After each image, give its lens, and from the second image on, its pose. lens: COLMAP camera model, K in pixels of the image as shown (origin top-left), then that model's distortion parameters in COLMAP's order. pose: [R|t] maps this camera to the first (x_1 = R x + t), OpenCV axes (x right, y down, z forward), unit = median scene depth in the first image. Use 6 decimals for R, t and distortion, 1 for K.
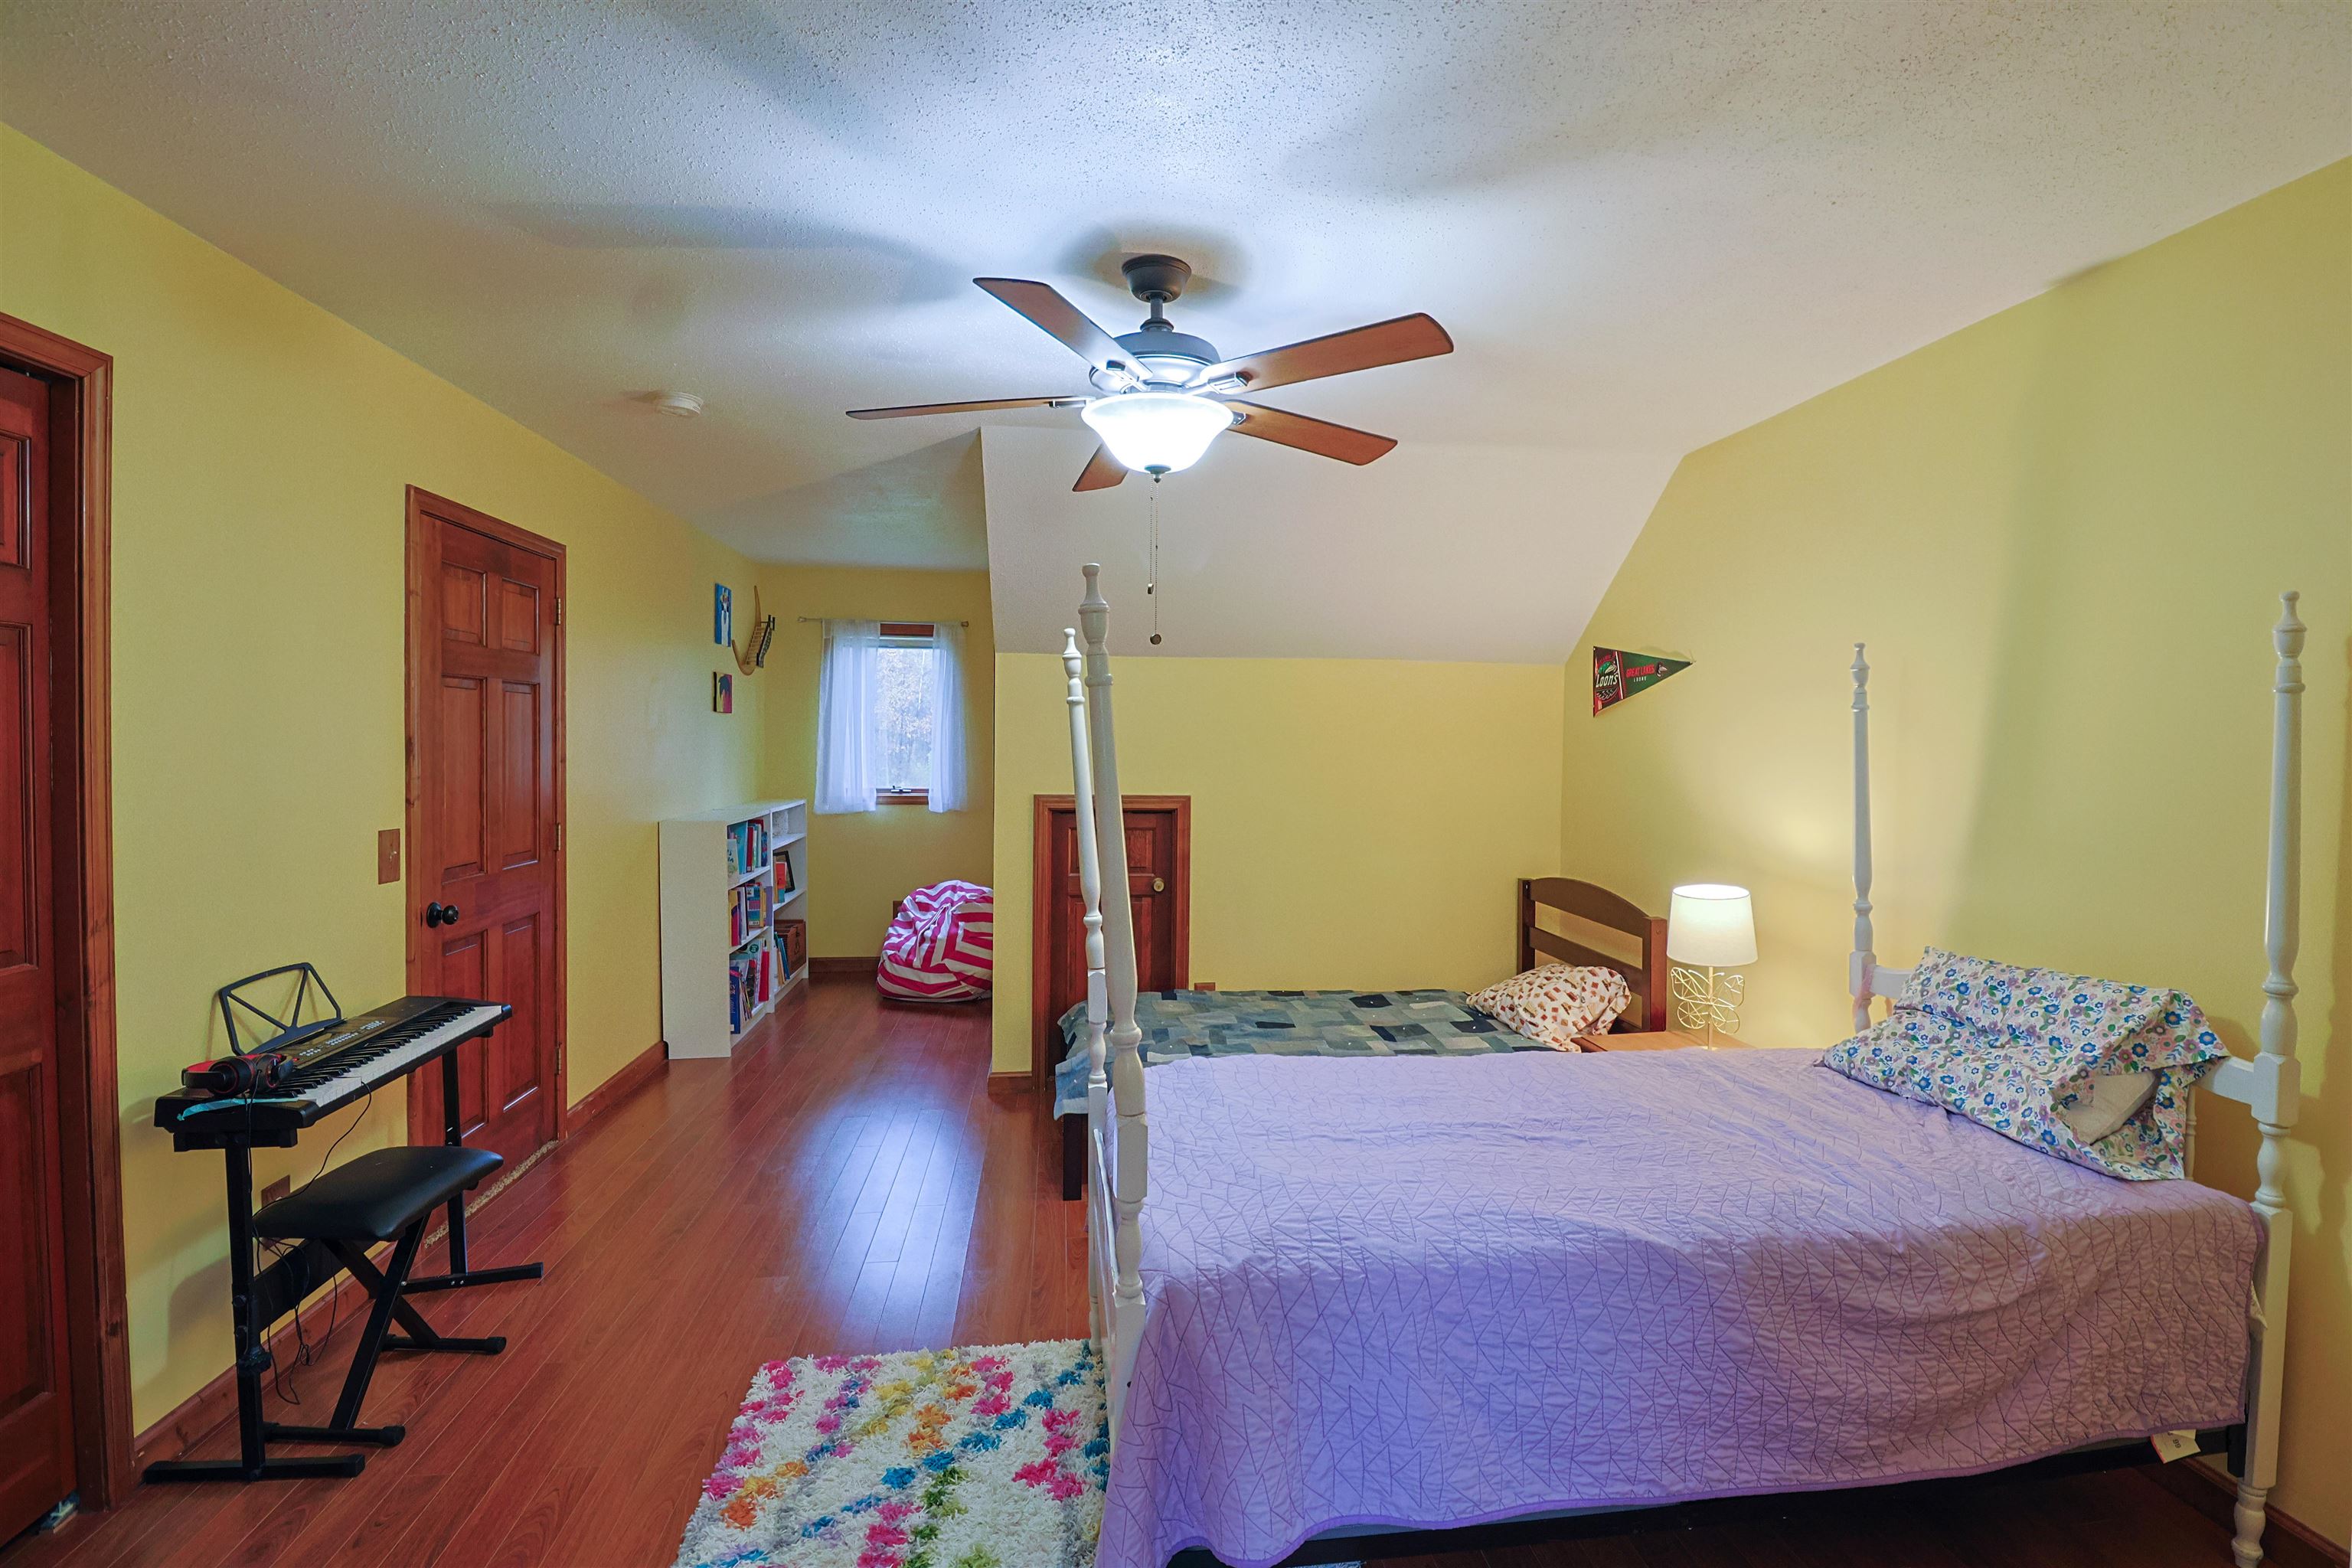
lens RADIAL K [[1093.4, 0, 1196.3], [0, 1093.4, 774.0], [0, 0, 1]] dist [-0.000058, -0.000067]
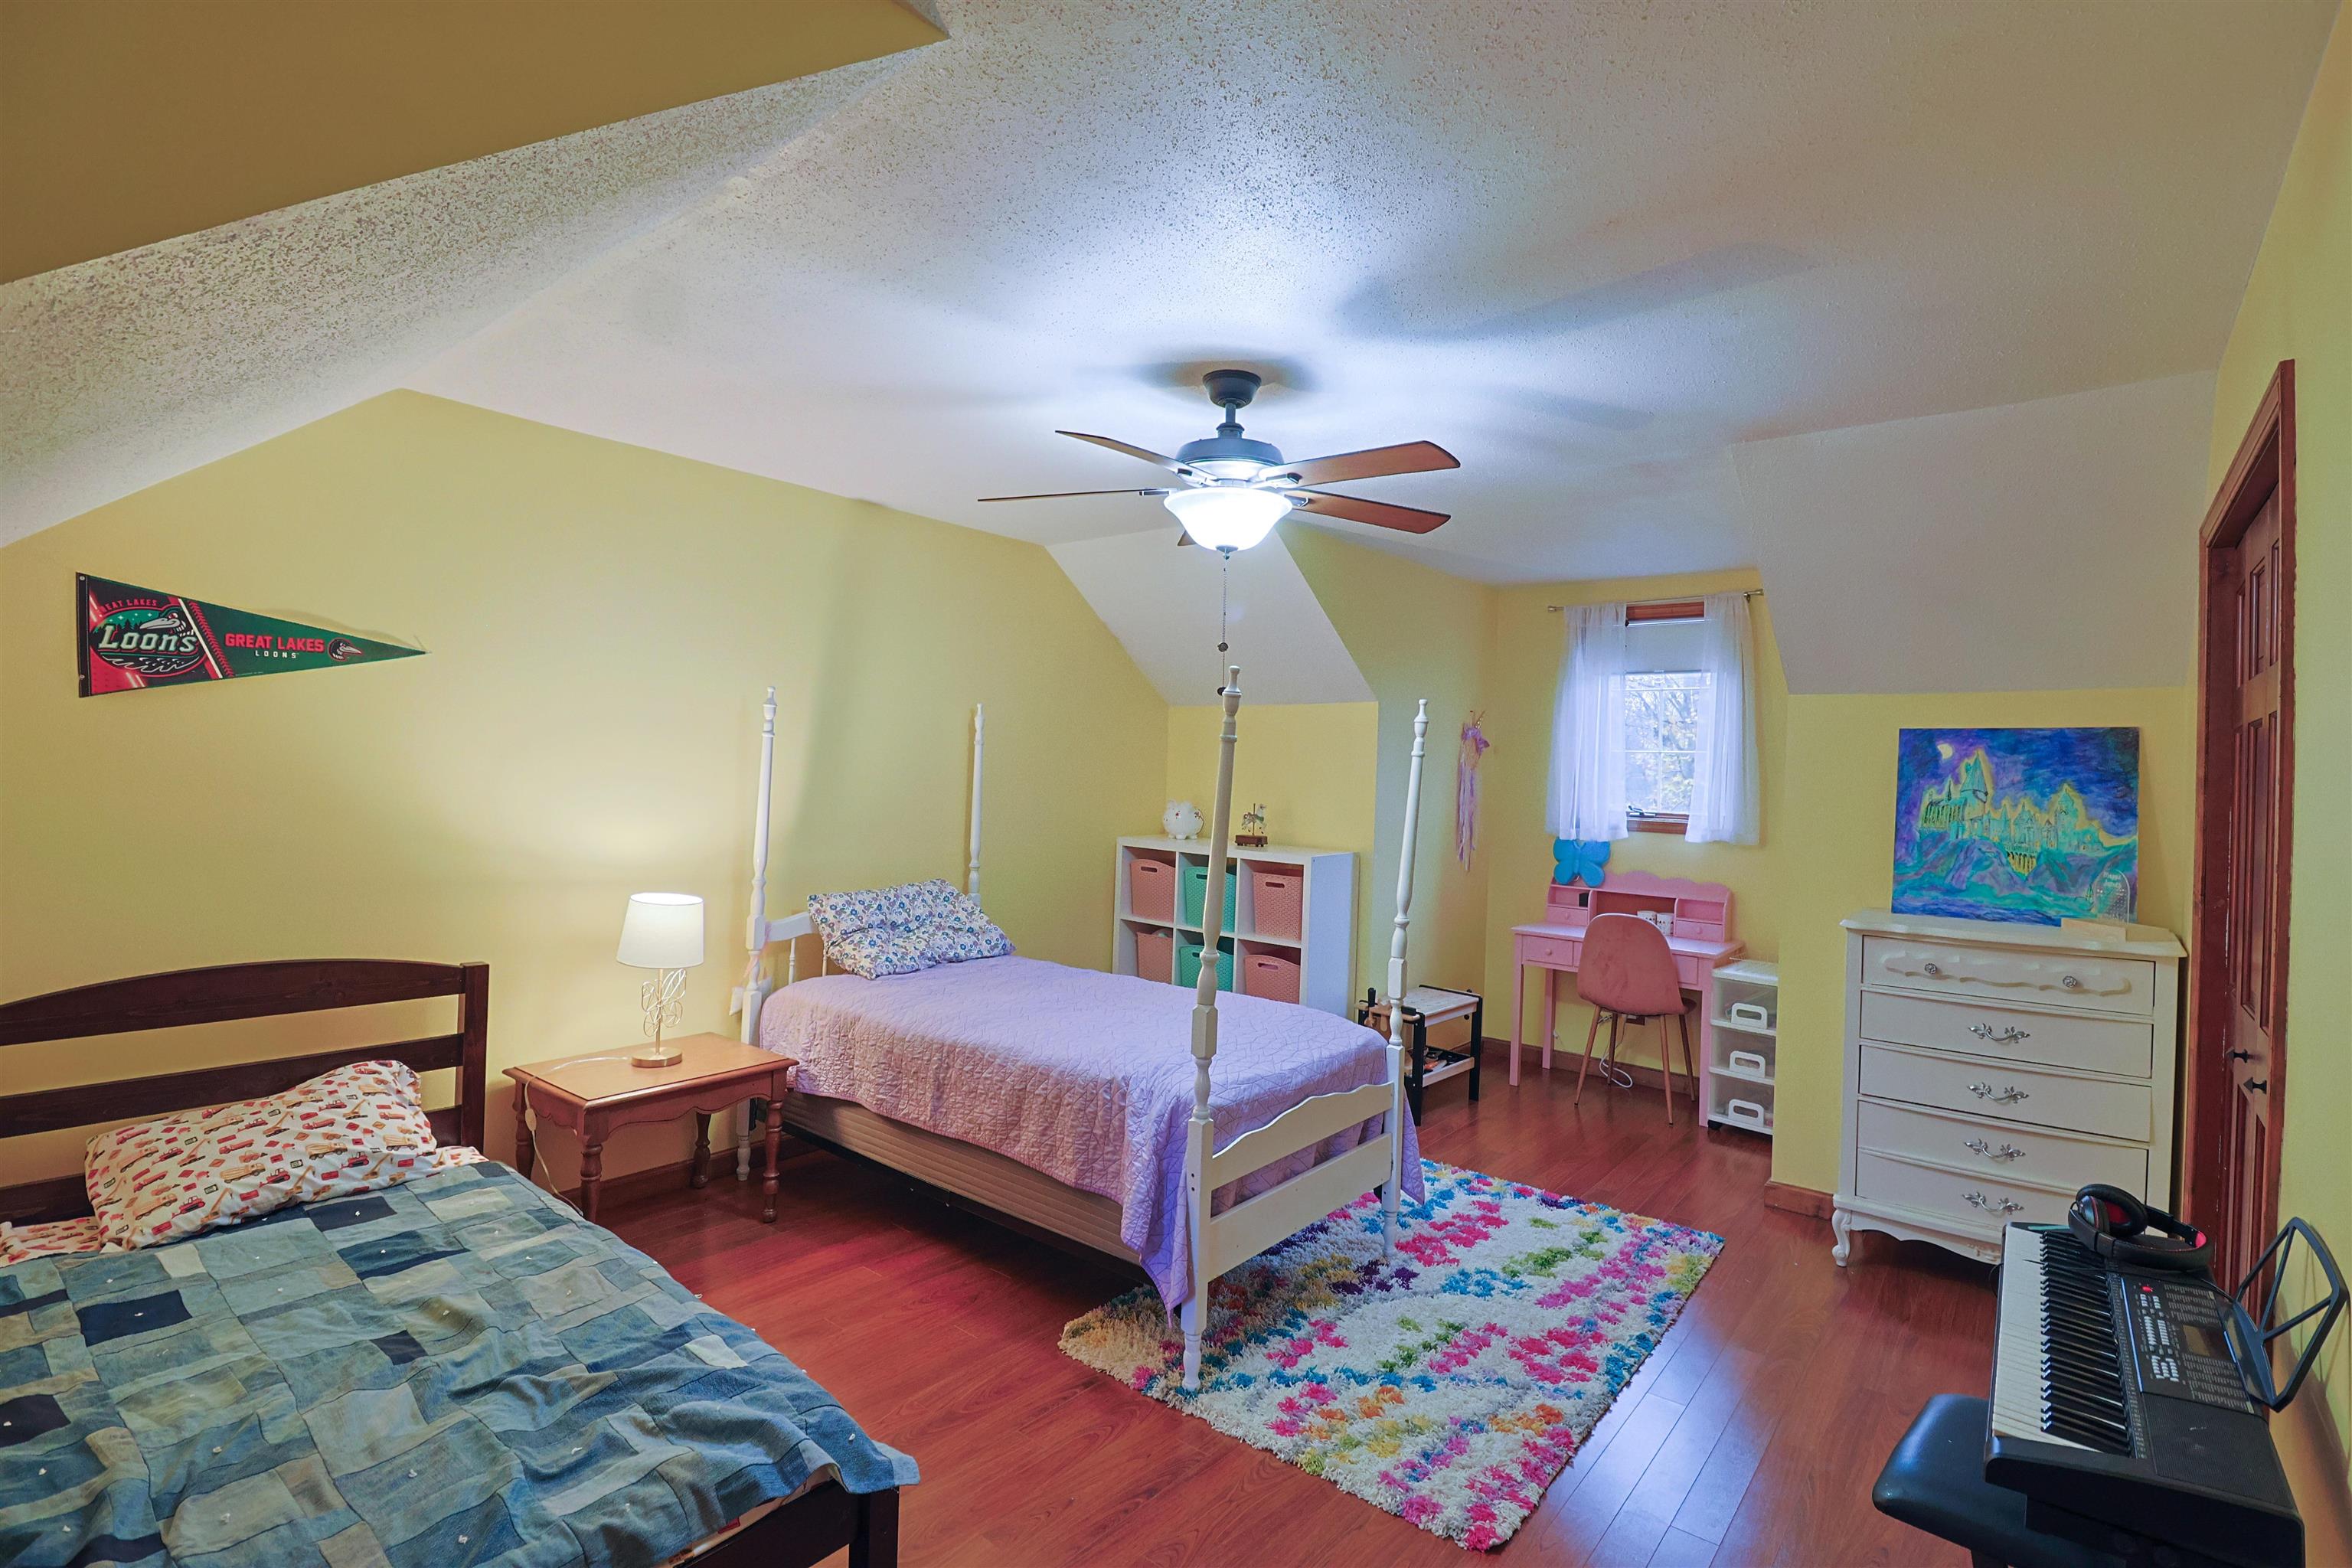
lens RADIAL K [[1093.4, 0, 1196.3], [0, 1093.4, 774.0], [0, 0, 1]] dist [-0.000058, -0.000067]
pose [[-0.691752, -0.033027, 0.721379, -0.835681], [-0.016371, 0.999414, 0.030057, -0.069137], [-0.721949, 0.008982, -0.691888, 1.766712]]
